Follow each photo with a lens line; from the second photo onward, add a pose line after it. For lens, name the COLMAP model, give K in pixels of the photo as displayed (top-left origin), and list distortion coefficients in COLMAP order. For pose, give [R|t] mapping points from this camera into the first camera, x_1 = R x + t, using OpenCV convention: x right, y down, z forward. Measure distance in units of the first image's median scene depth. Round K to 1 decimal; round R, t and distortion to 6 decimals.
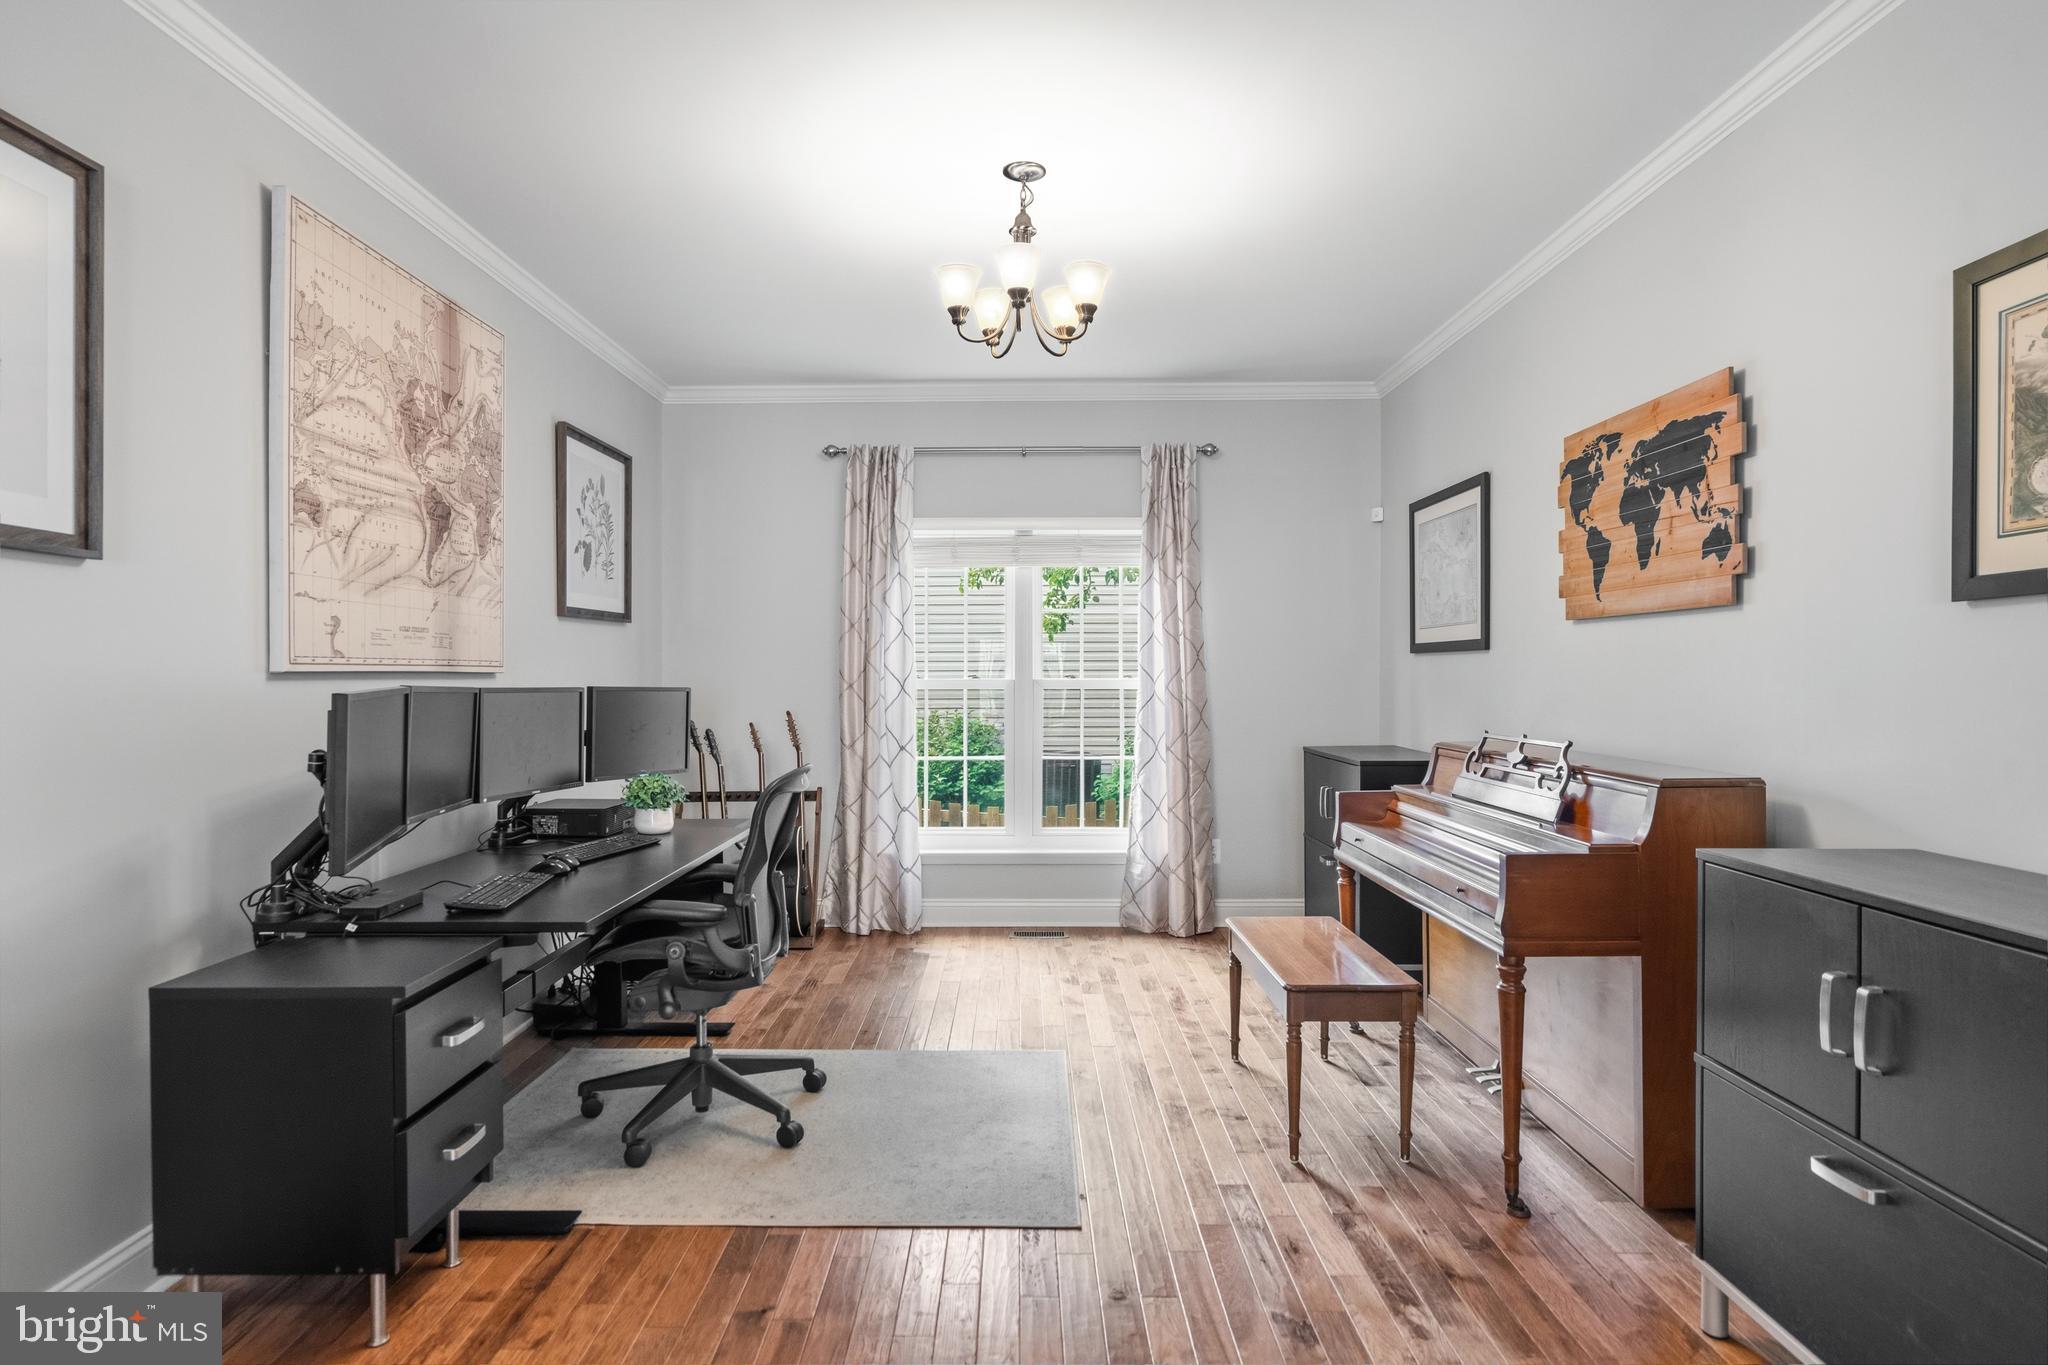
lens RADIAL K [[1127.4, 0, 1019.2], [0, 1127.4, 688.8], [0, 0, 1]] dist [0.011139, 0.002203]
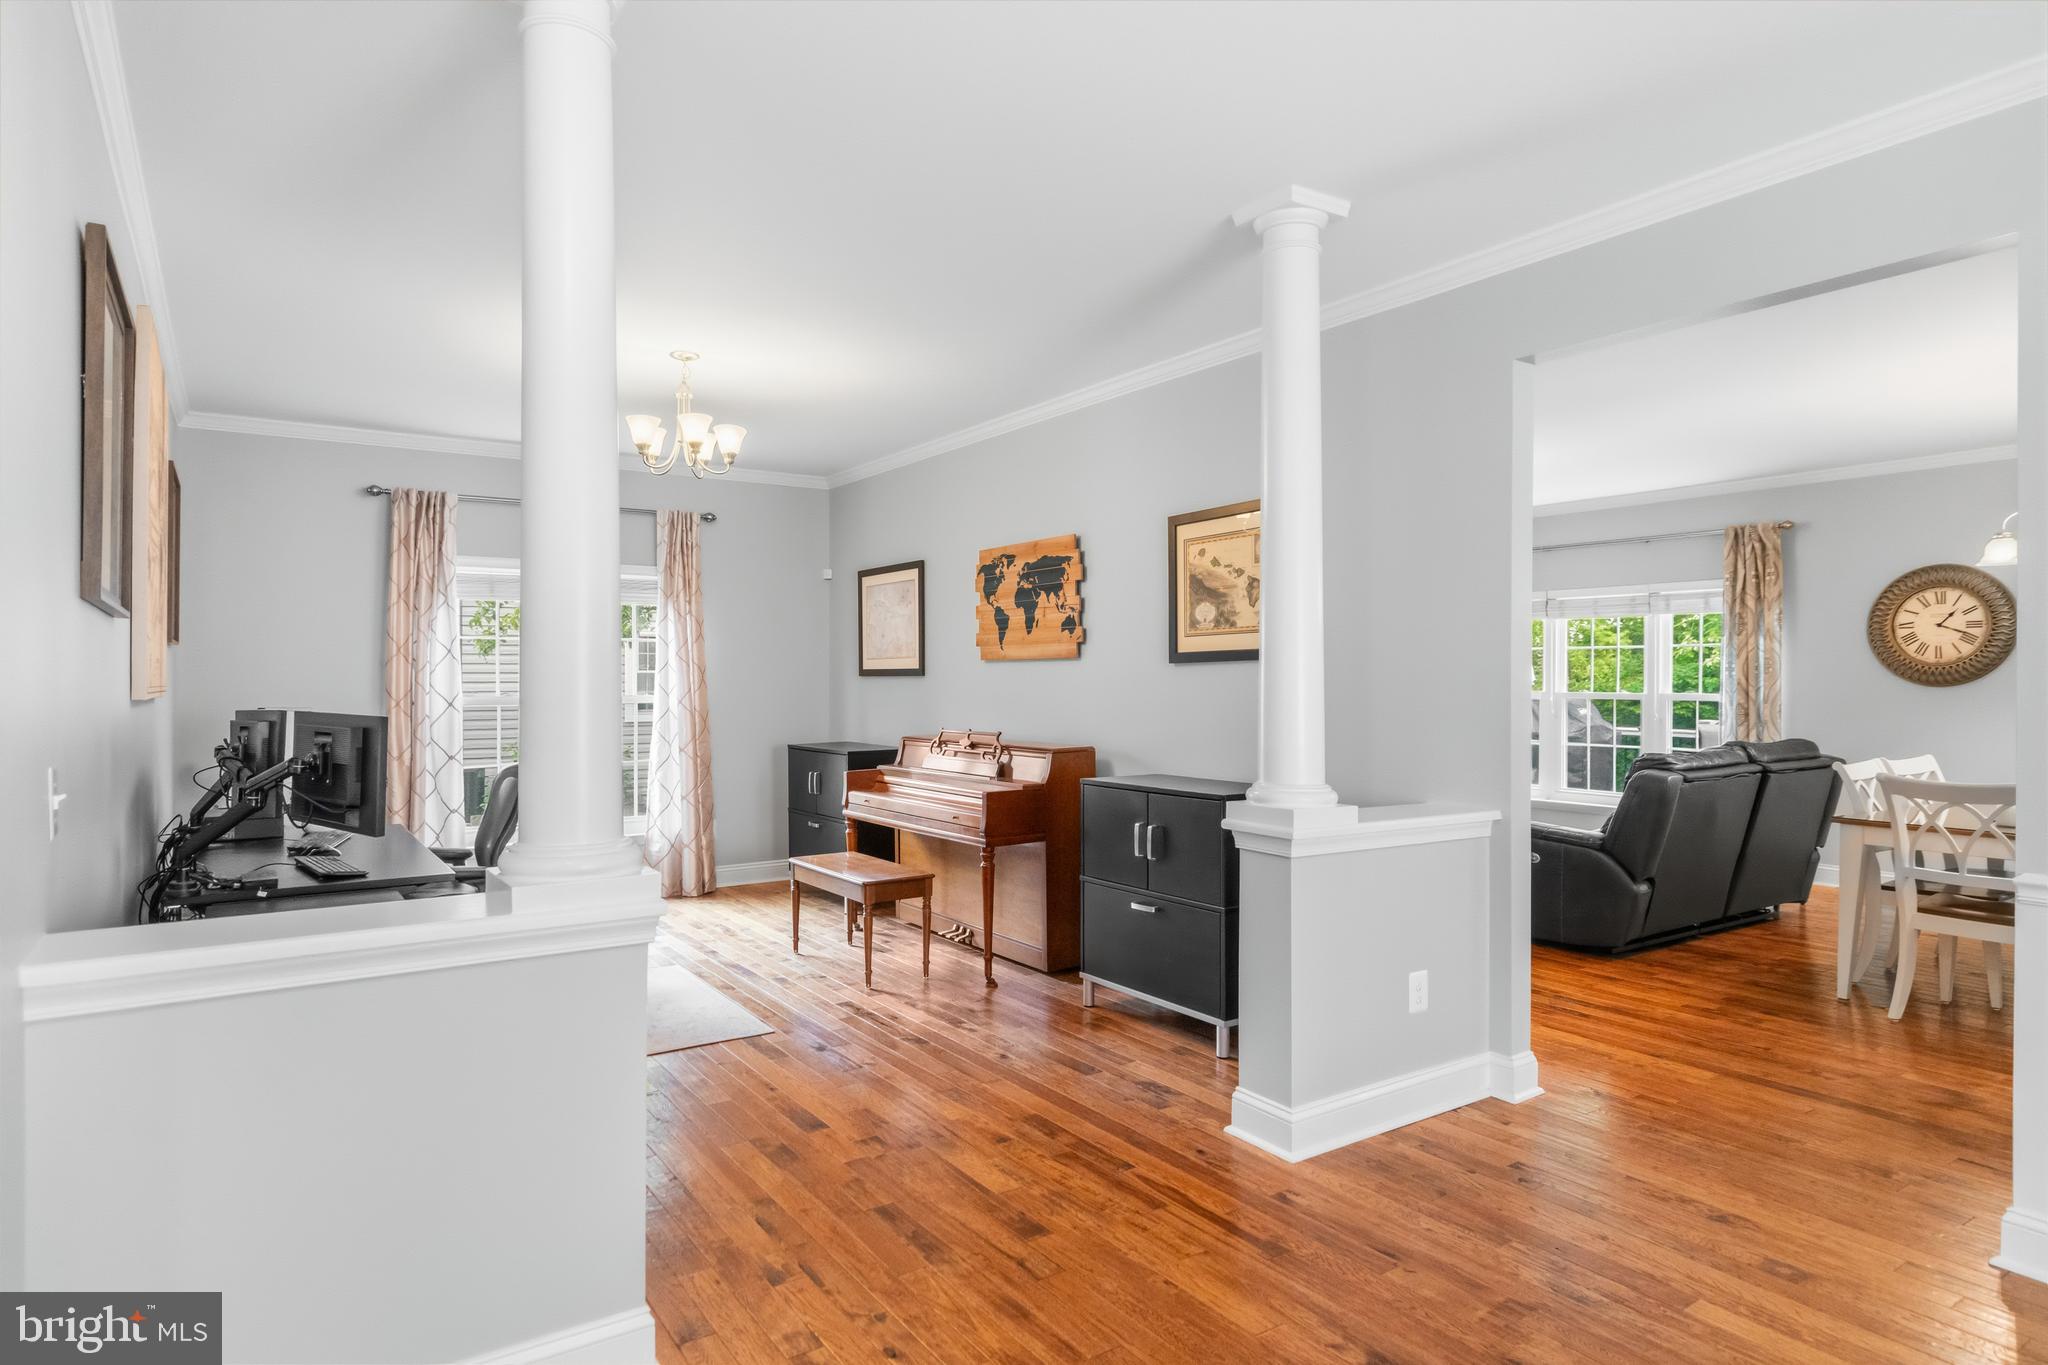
lens RADIAL K [[1162.1, 0, 1022.5], [0, 1162.1, 680.9], [0, 0, 1]] dist [-0.000487, -0.000040]
pose [[0.821205, -0.000869, 0.570632, -0.501754], [0.008256, 0.999912, -0.010358, -0.013732], [-0.570573, 0.013218, 0.821140, -0.496218]]
